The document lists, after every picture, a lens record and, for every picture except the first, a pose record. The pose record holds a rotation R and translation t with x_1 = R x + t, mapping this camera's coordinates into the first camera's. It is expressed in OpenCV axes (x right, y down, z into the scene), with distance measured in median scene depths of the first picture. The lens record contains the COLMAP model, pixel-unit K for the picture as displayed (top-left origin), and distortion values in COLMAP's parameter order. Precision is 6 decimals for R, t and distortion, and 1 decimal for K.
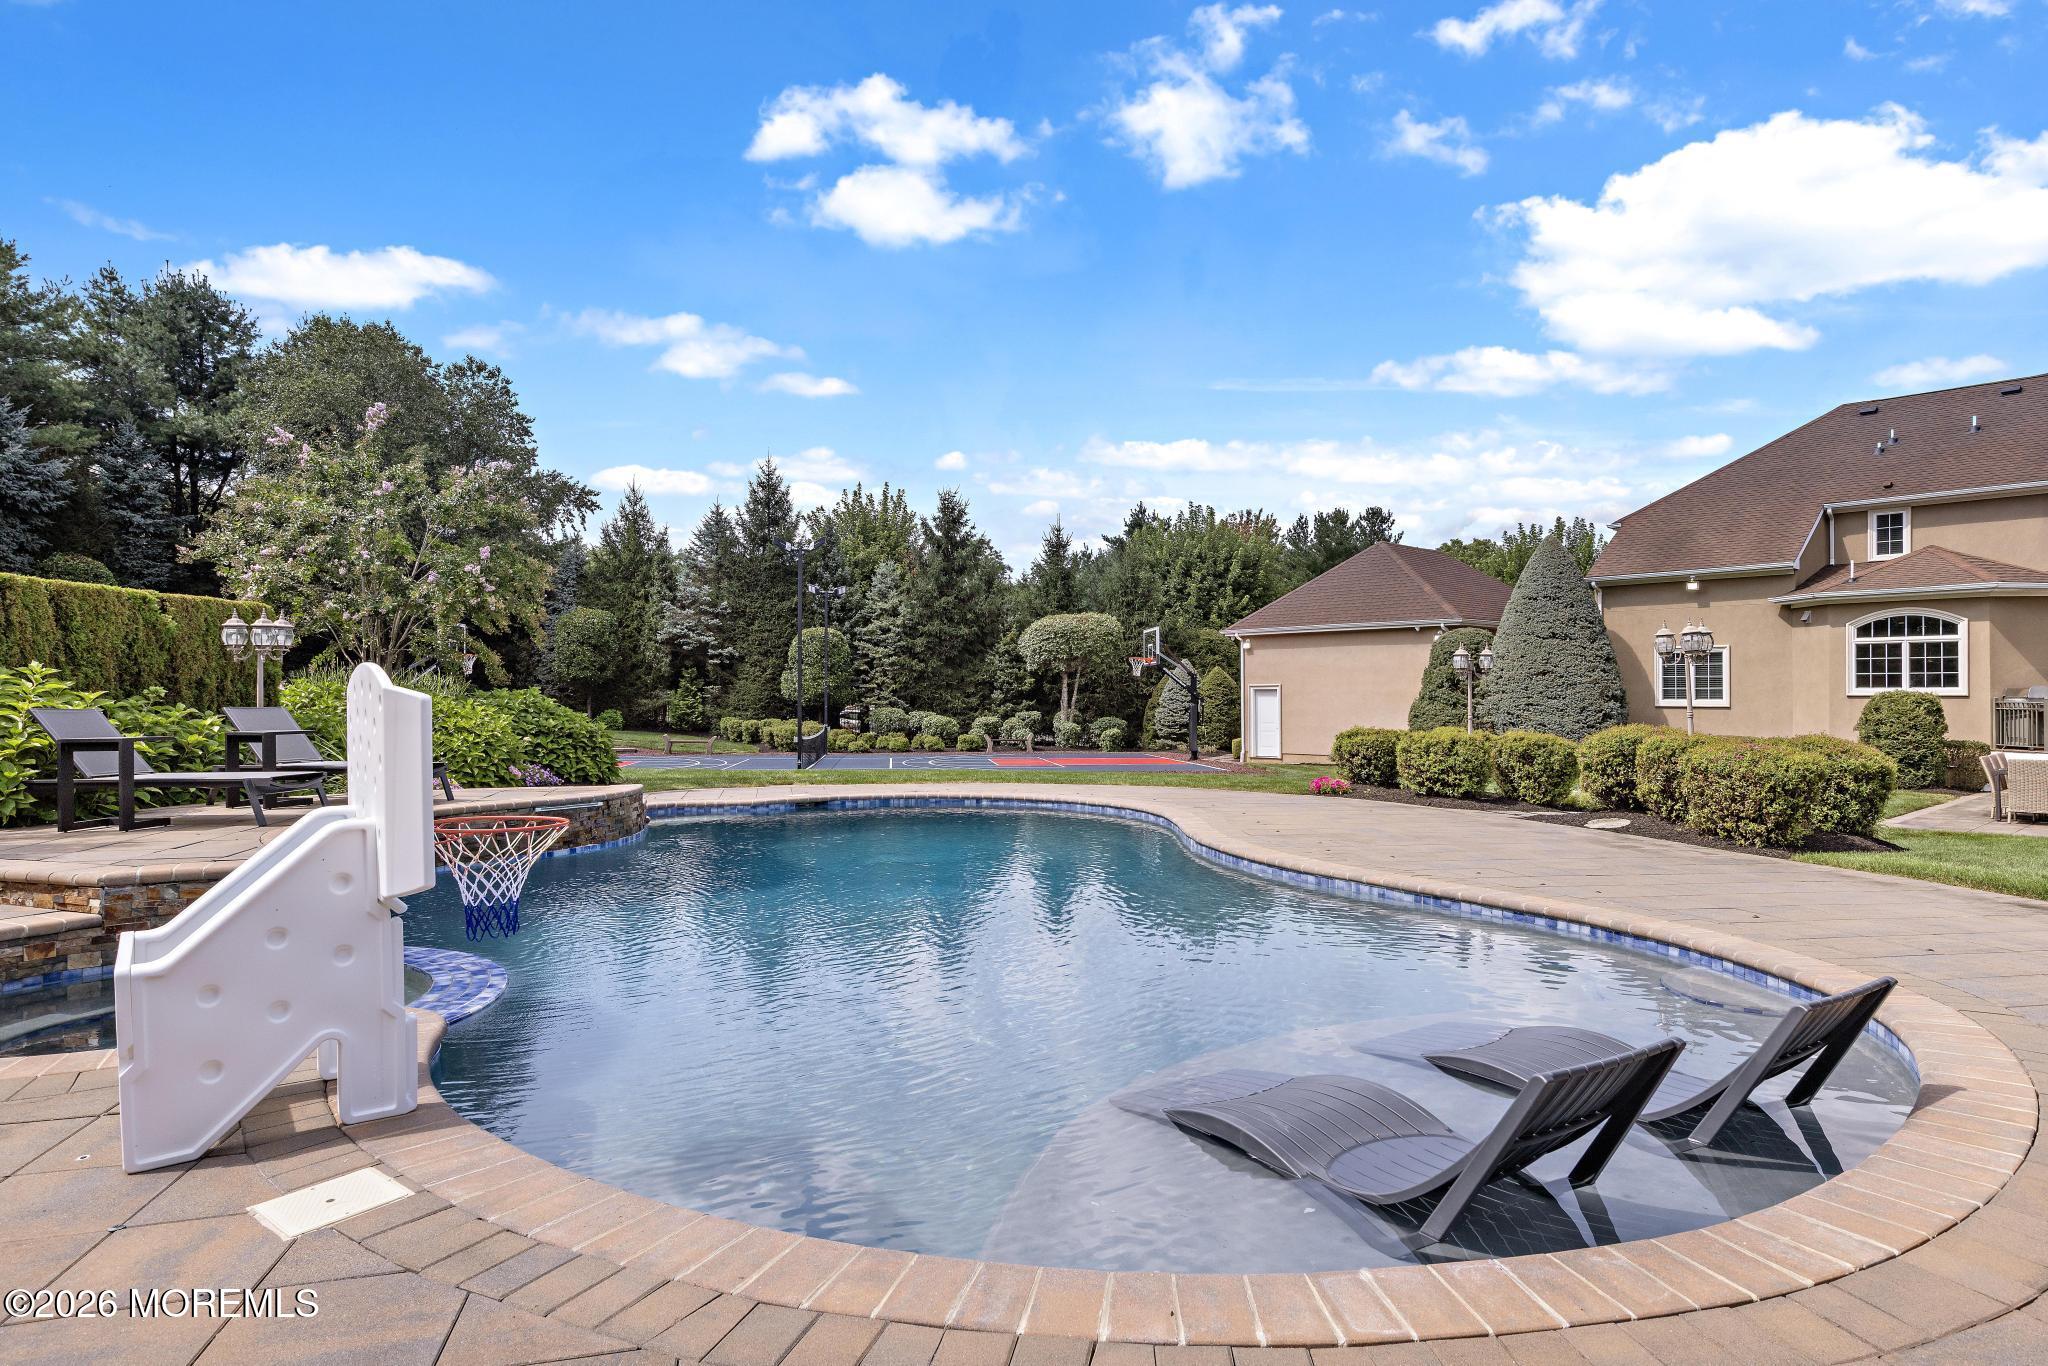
lens RADIAL K [[1191.7, 0, 1079.7], [0, 1191.7, 686.9], [0, 0, 1]] dist [0.015907, -0.000293]
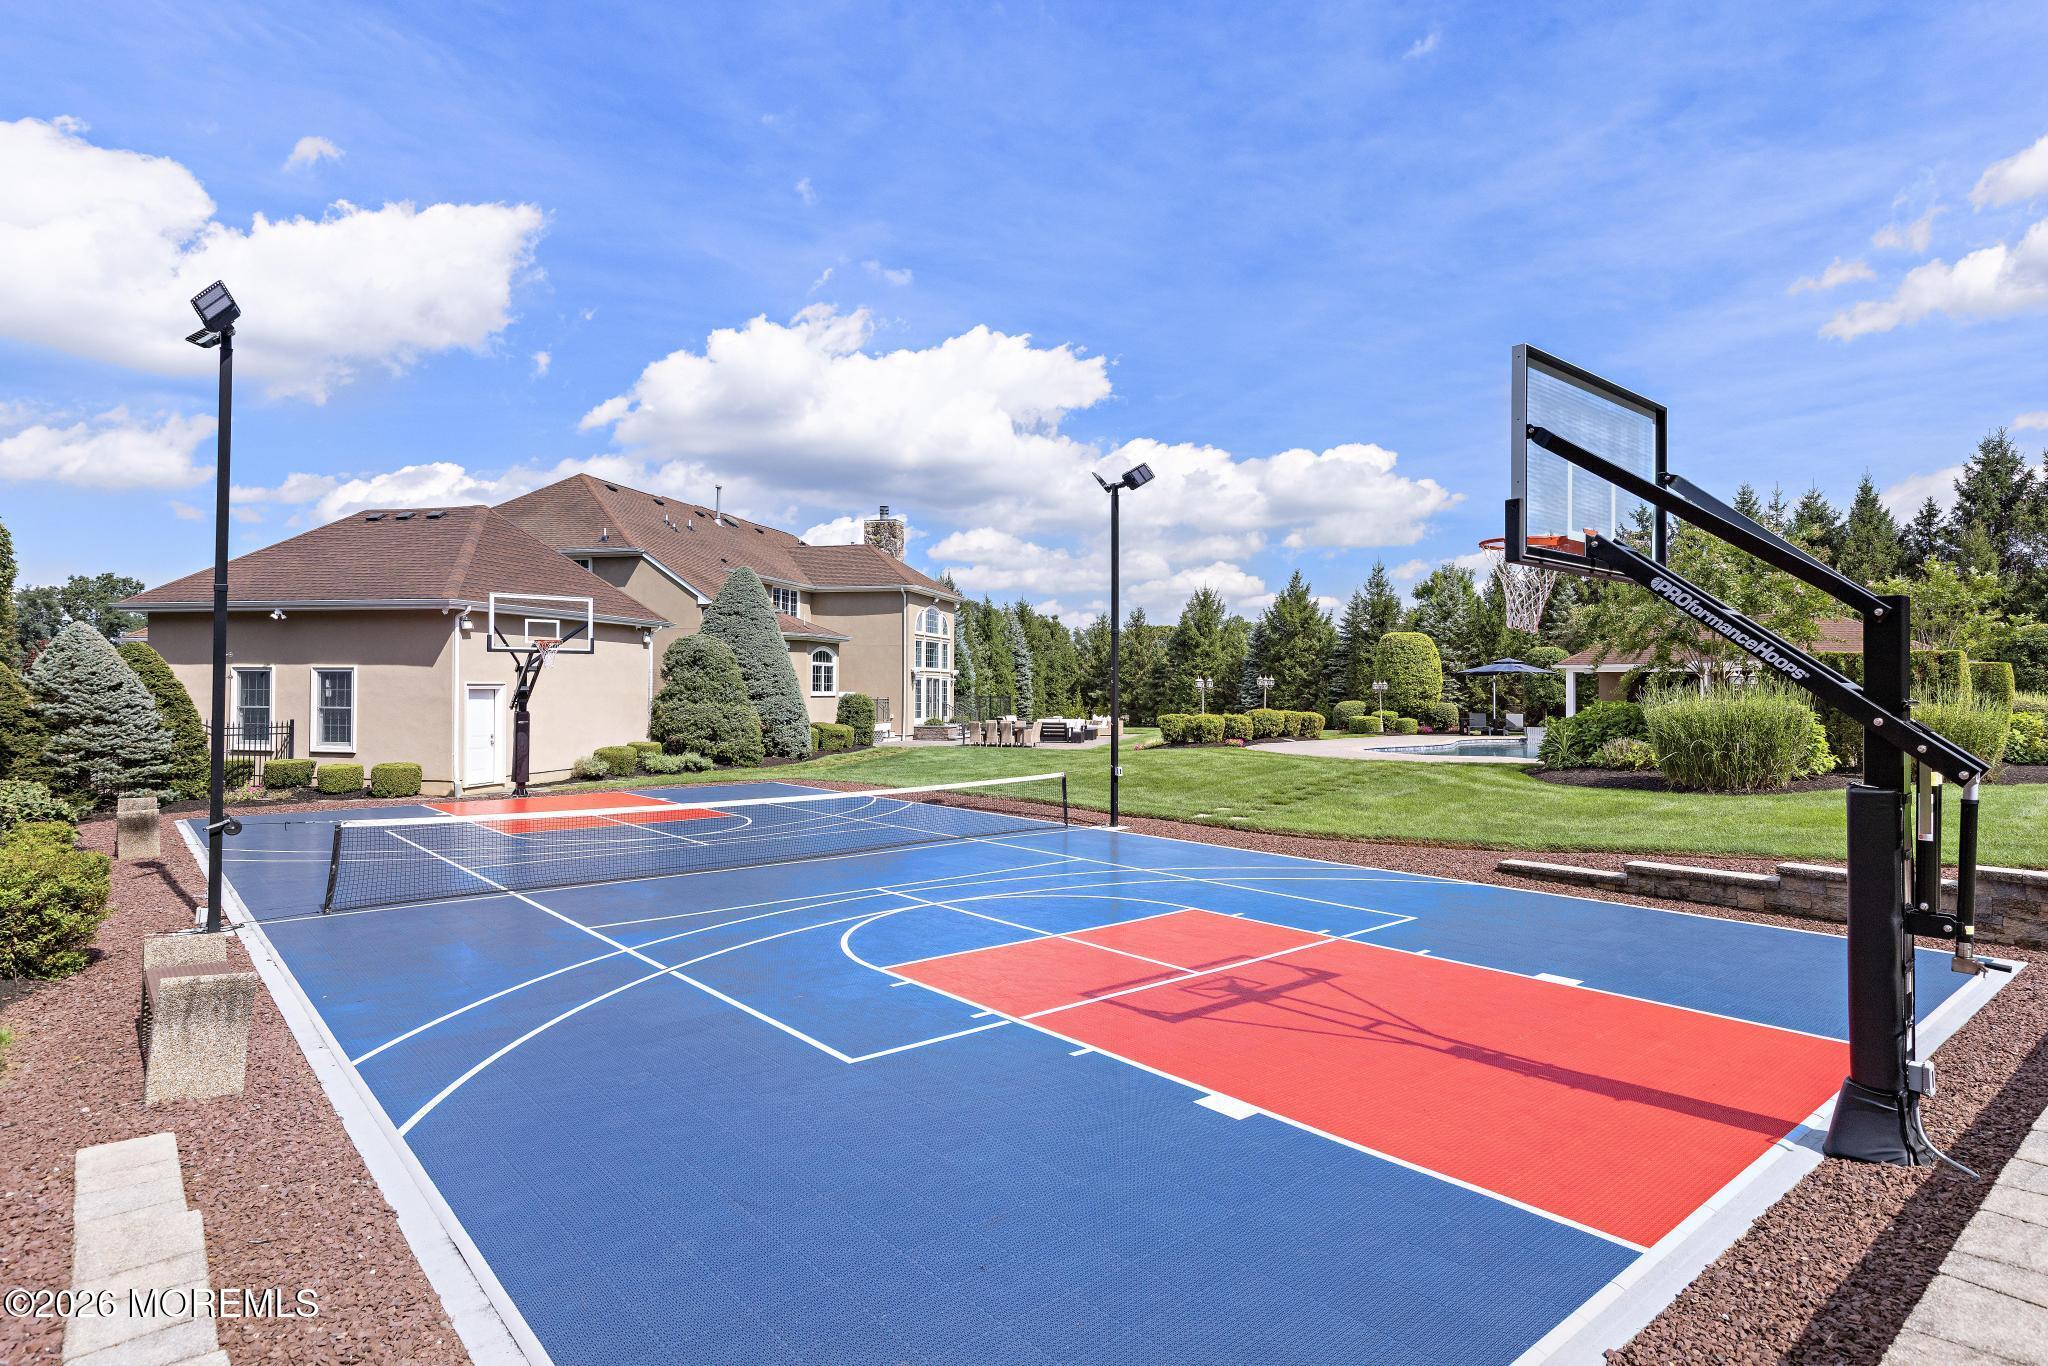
lens RADIAL K [[1099.6, 0, 1051.4], [0, 1099.6, 683.5], [0, 0, 1]] dist [0.008404, 0.011703]
pose [[-0.534031, 0.005685, 0.845446, -0.727486], [-0.007904, 0.999900, -0.011717, 0.004271], [-0.845428, -0.012940, -0.533933, 1.355793]]
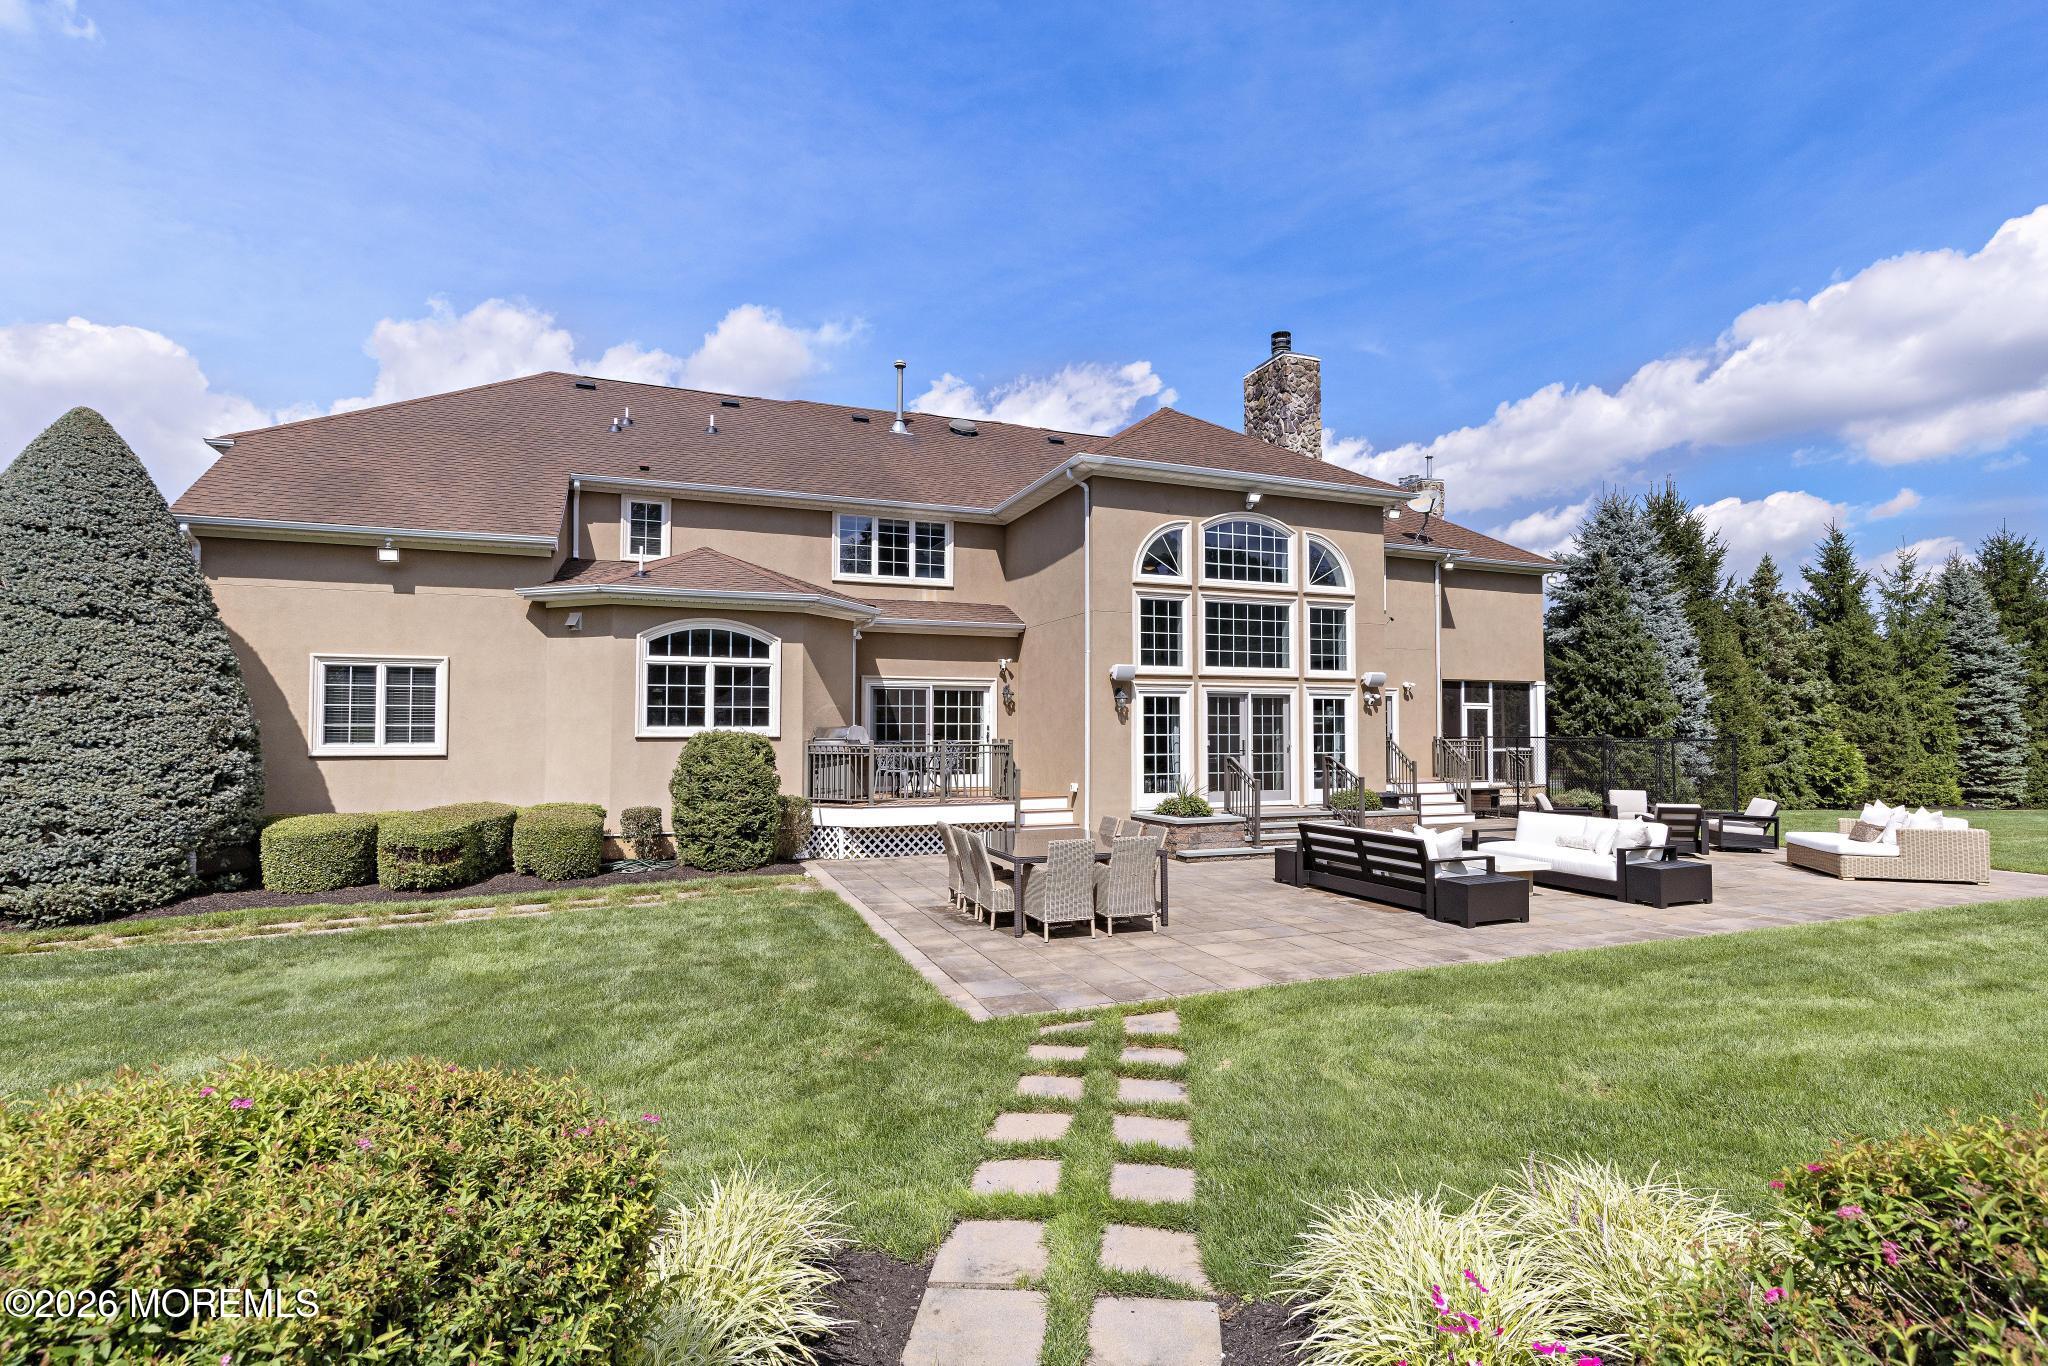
lens RADIAL K [[995.4, 0, 1062.4], [0, 995.4, 695.3], [0, 0, 1]] dist [0.003158, 0.000001]
pose [[0.373530, 0.032594, 0.927045, 0.173507], [-0.007503, 0.999456, -0.032117, -0.000372], [-0.927588, 0.005041, 0.373572, 0.490992]]
